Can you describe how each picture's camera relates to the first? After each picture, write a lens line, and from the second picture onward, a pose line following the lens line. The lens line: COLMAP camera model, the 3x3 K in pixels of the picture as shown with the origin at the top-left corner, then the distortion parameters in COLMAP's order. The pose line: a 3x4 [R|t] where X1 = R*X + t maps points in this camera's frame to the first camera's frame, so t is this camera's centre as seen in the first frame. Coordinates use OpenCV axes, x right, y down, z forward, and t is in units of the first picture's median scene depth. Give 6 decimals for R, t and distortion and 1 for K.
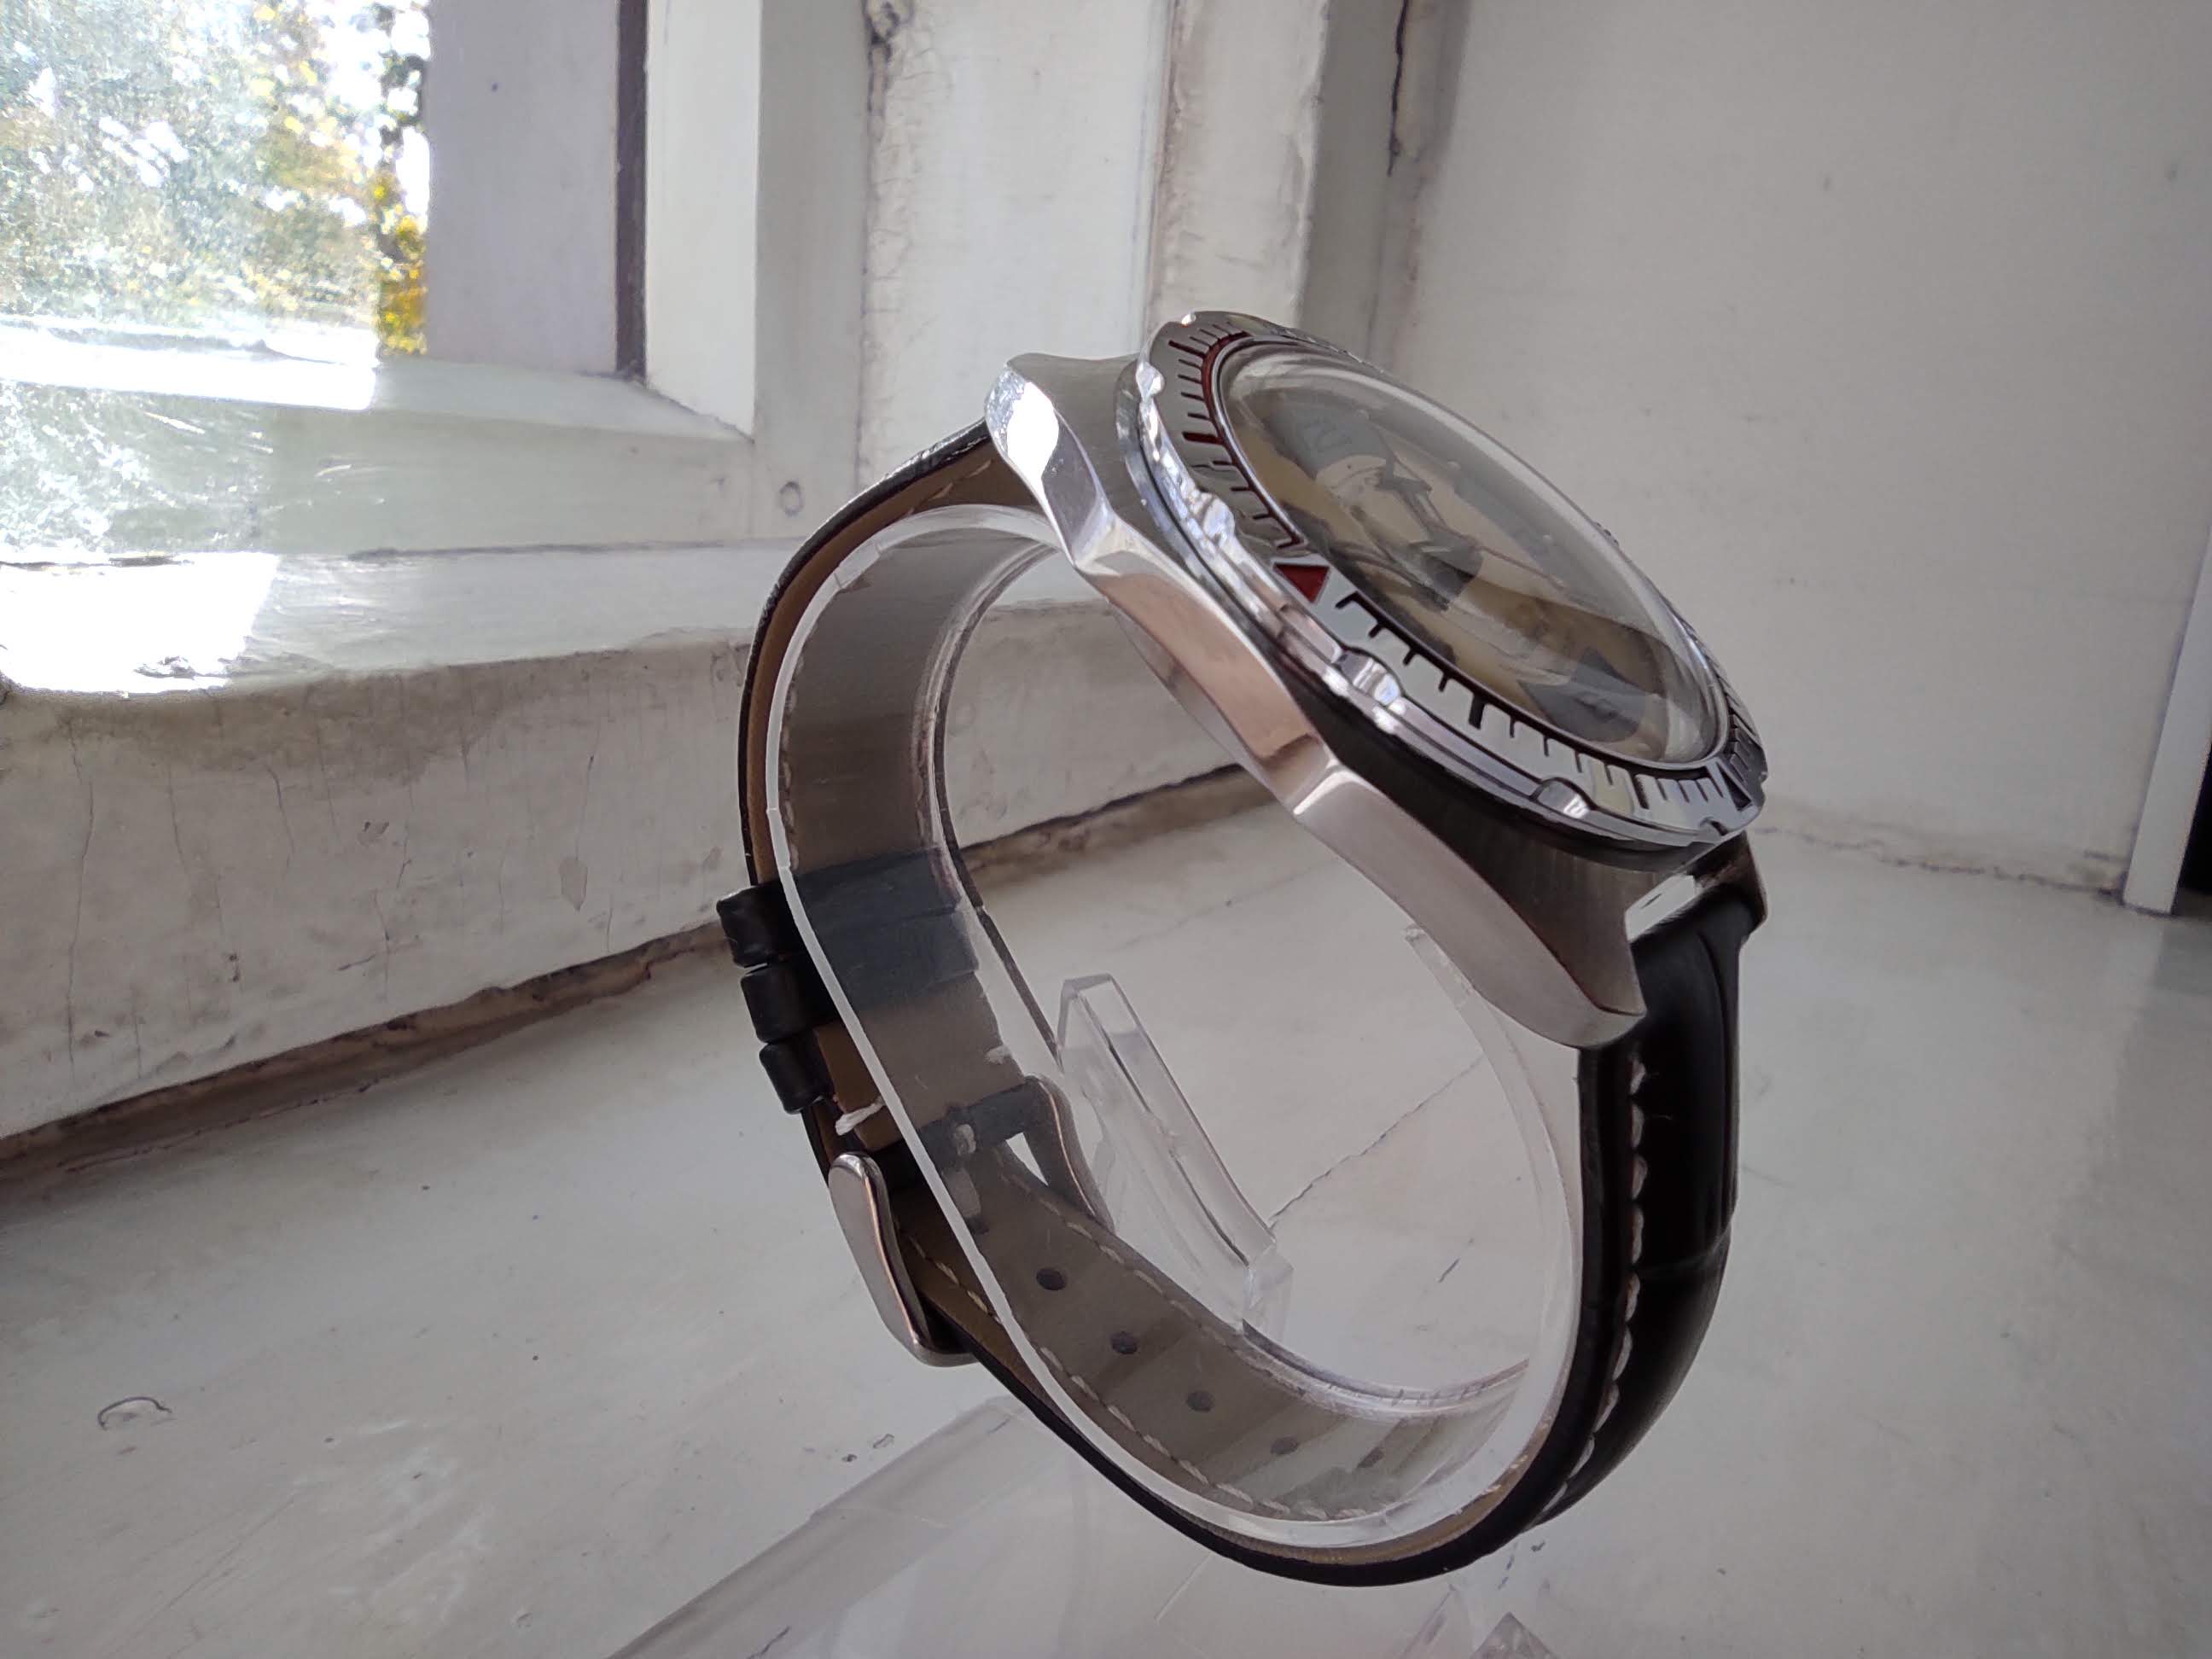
lens RADIAL K [[1580.0, 0, 1110.8], [0, 1580.0, 821.7], [0, 0, 1]] dist [0.001177, -0.009329]
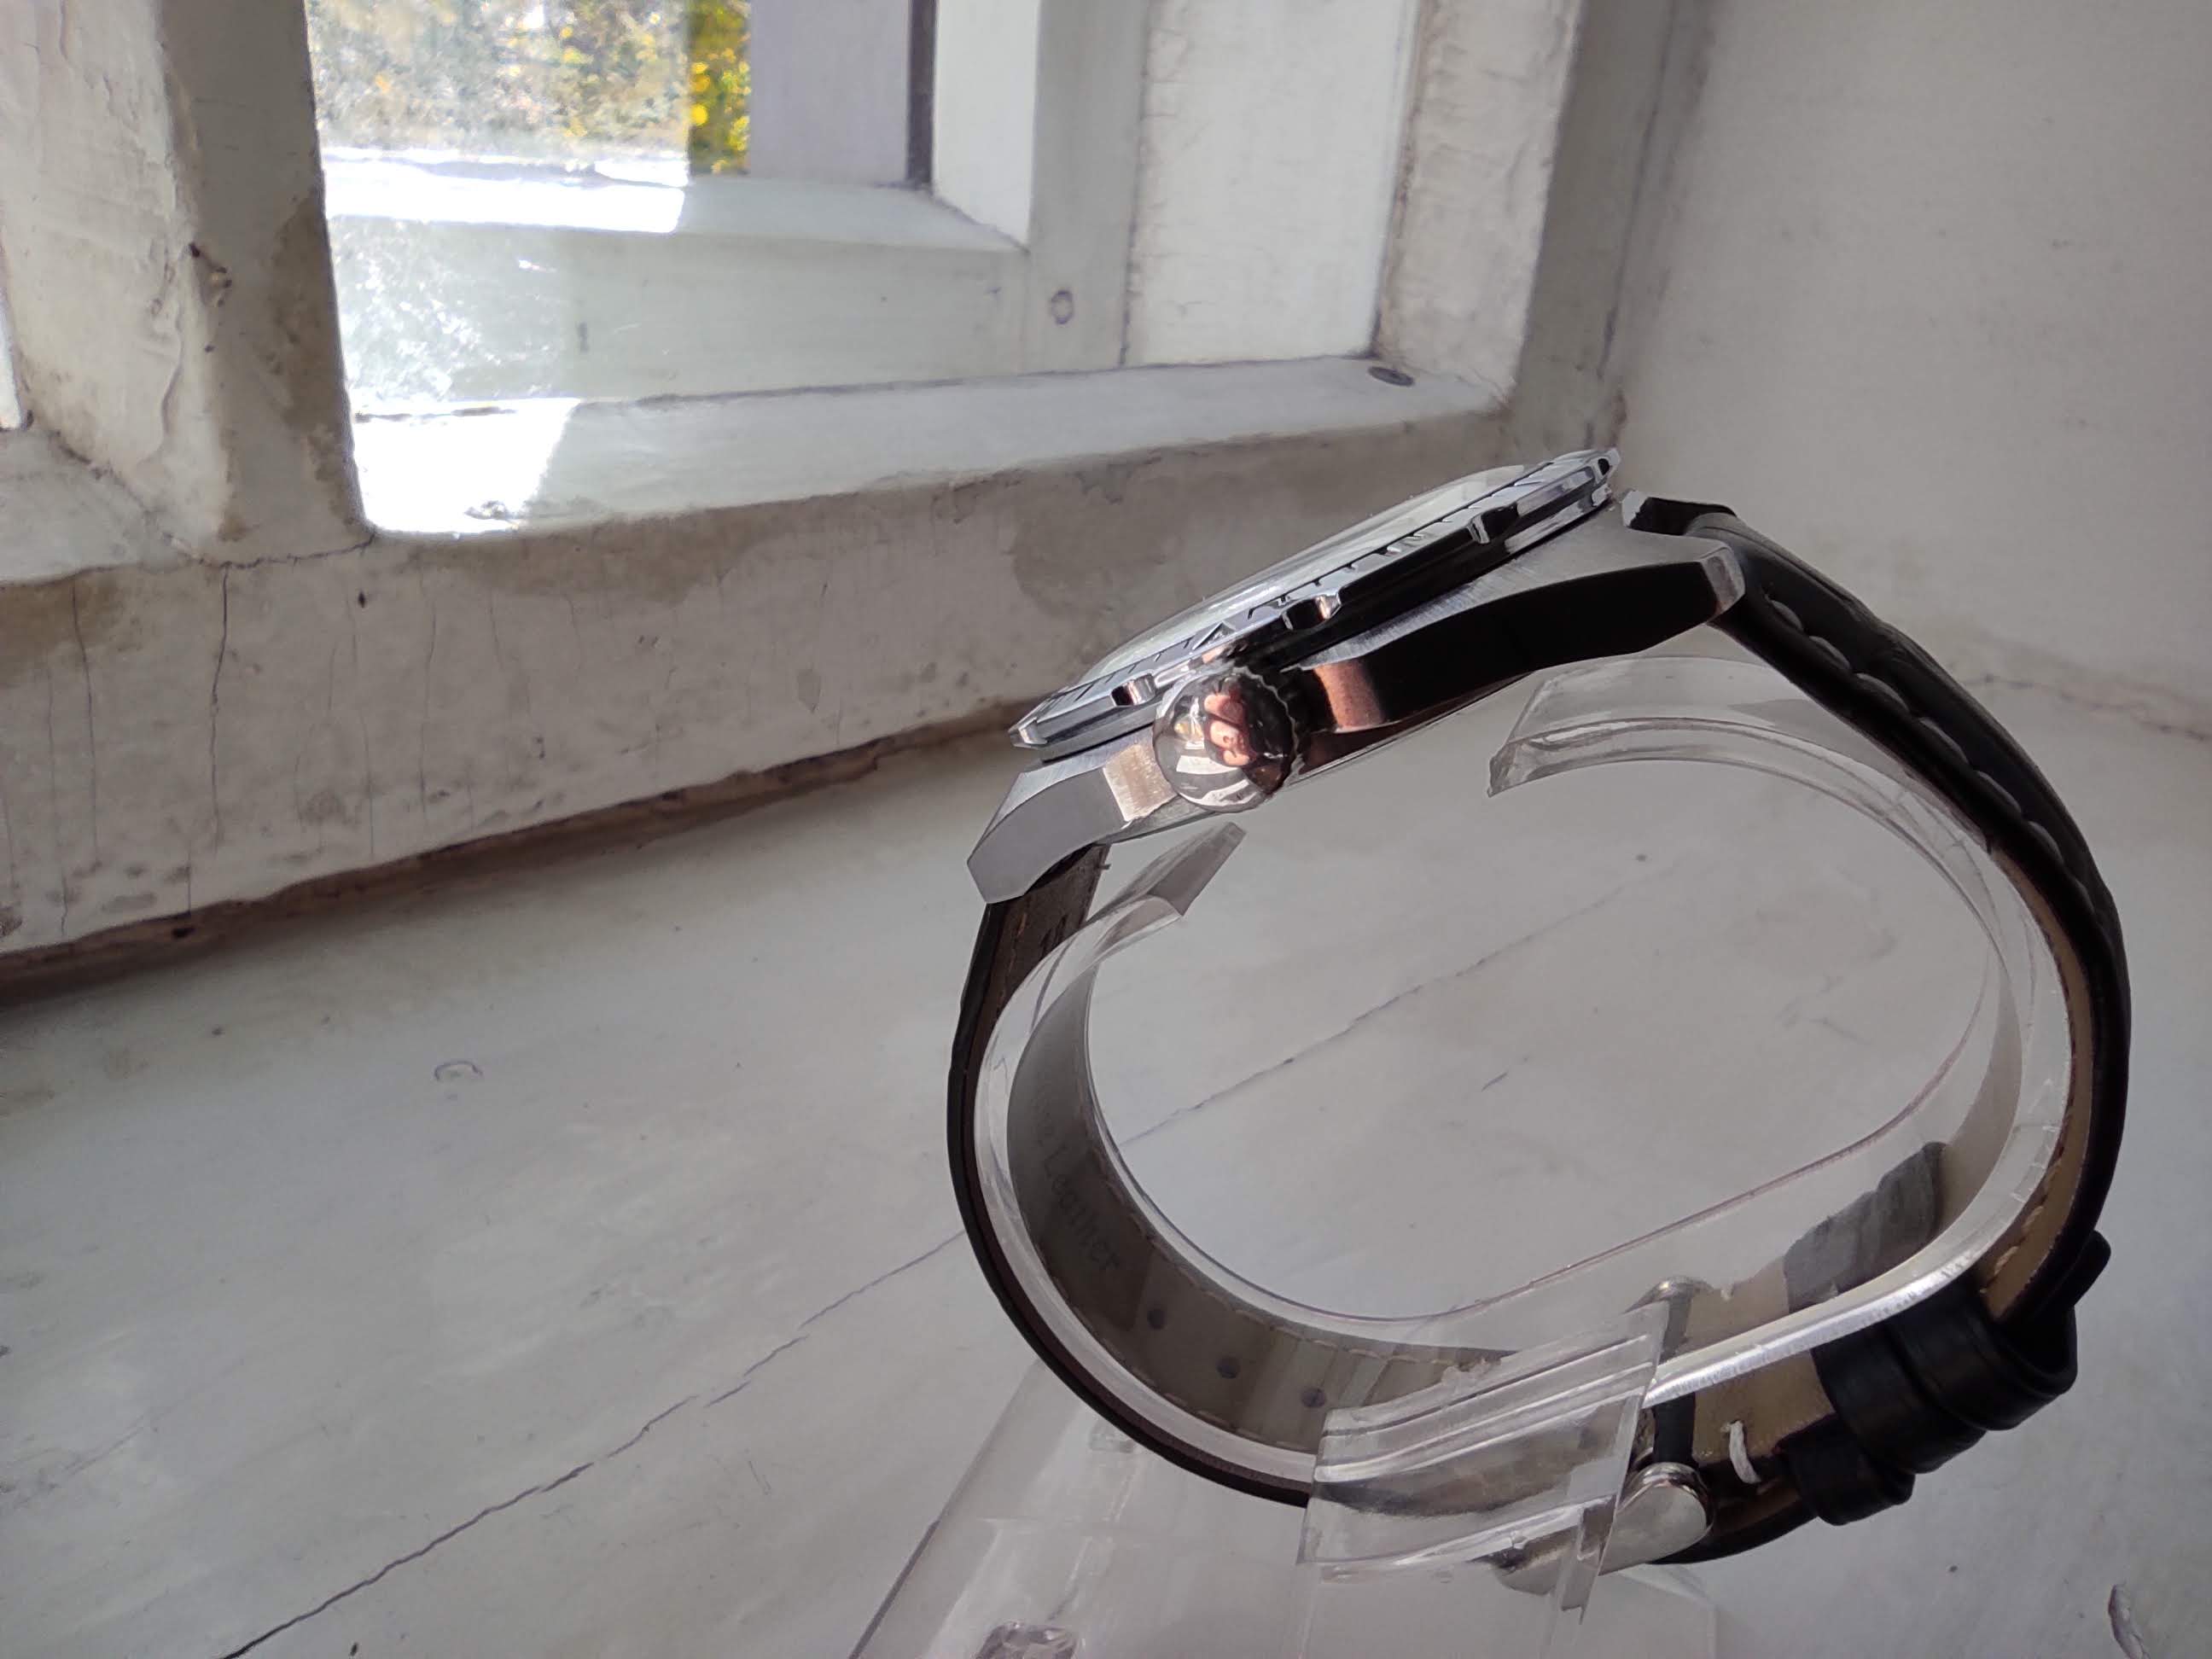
lens RADIAL K [[1581.8, 0, 1106.0], [0, 1581.8, 829.5], [0, 0, 1]] dist [0.042507, -0.068063]
pose [[0.977268, 0.082668, -0.195227, 0.131387], [-0.052530, 0.986549, 0.154798, -0.057221], [0.205398, -0.141023, 0.968465, -0.143929]]
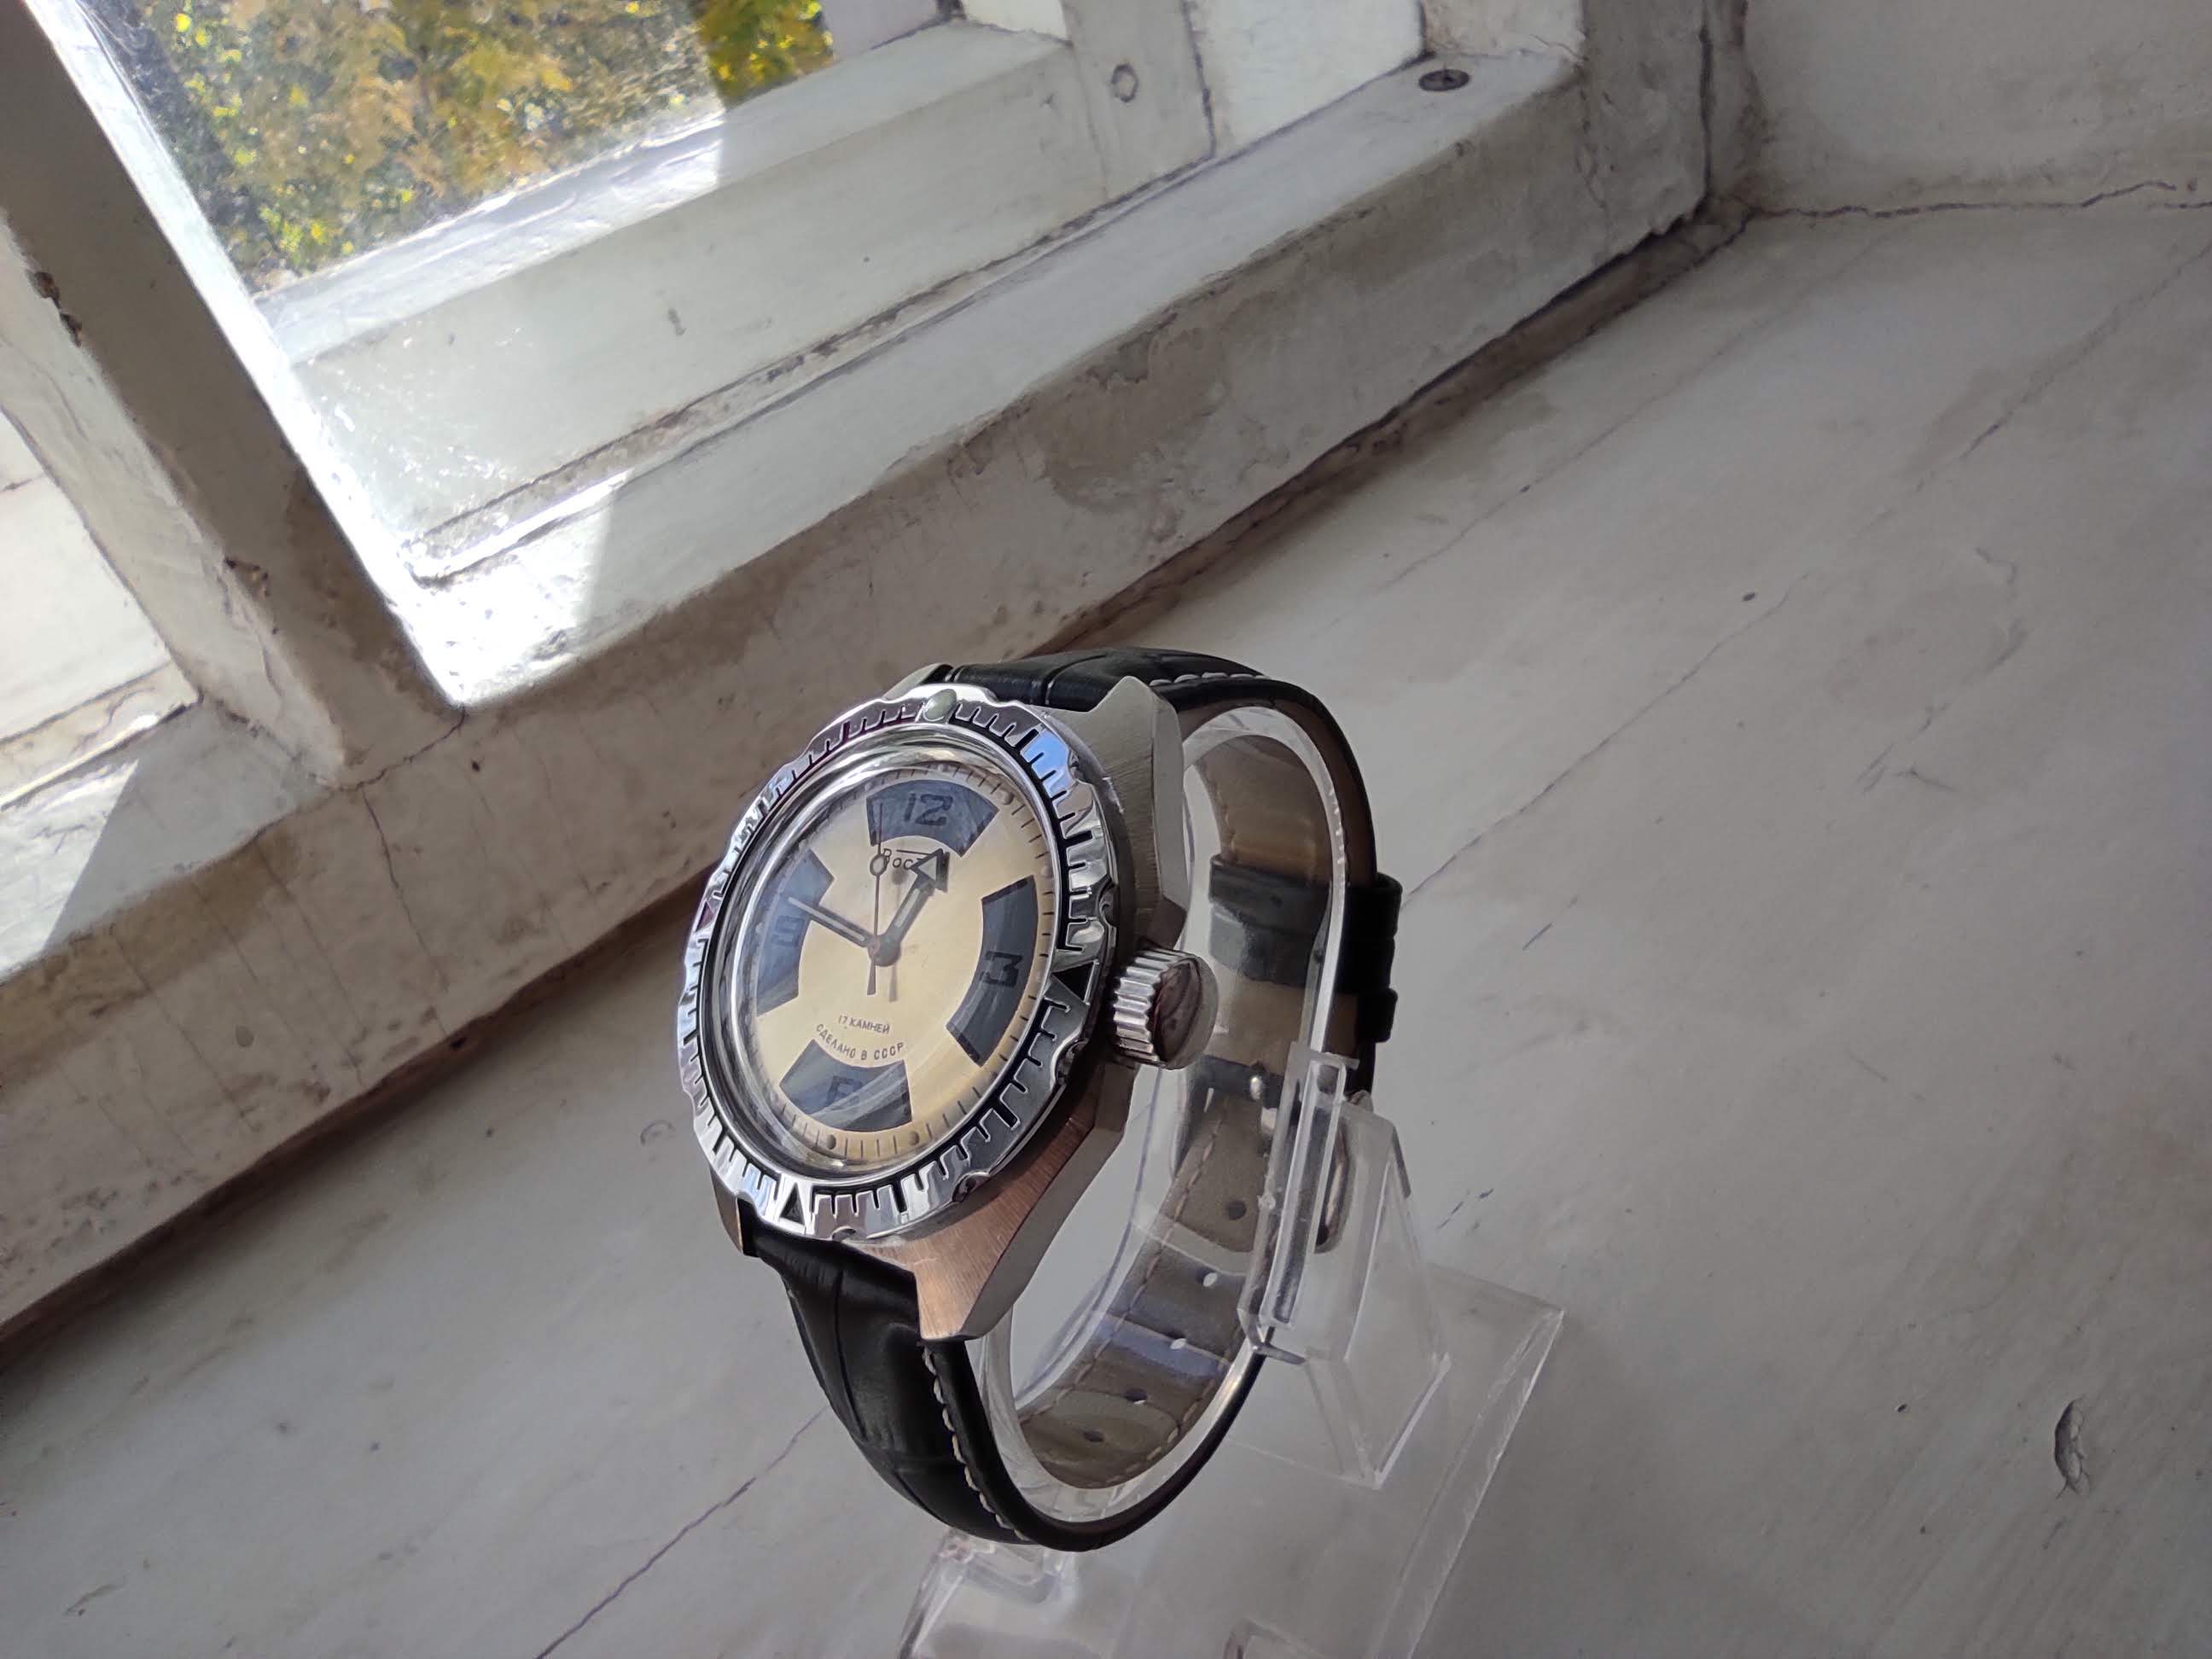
lens RADIAL K [[1581.5, 0, 1108.8], [0, 1581.5, 835.3], [0, 0, 1]] dist [0.067669, -0.137956]
pose [[0.889366, -0.095397, -0.447133, 0.418395], [0.265373, 0.904095, 0.334947, -0.247476], [0.372298, -0.416548, 0.829387, -0.086720]]
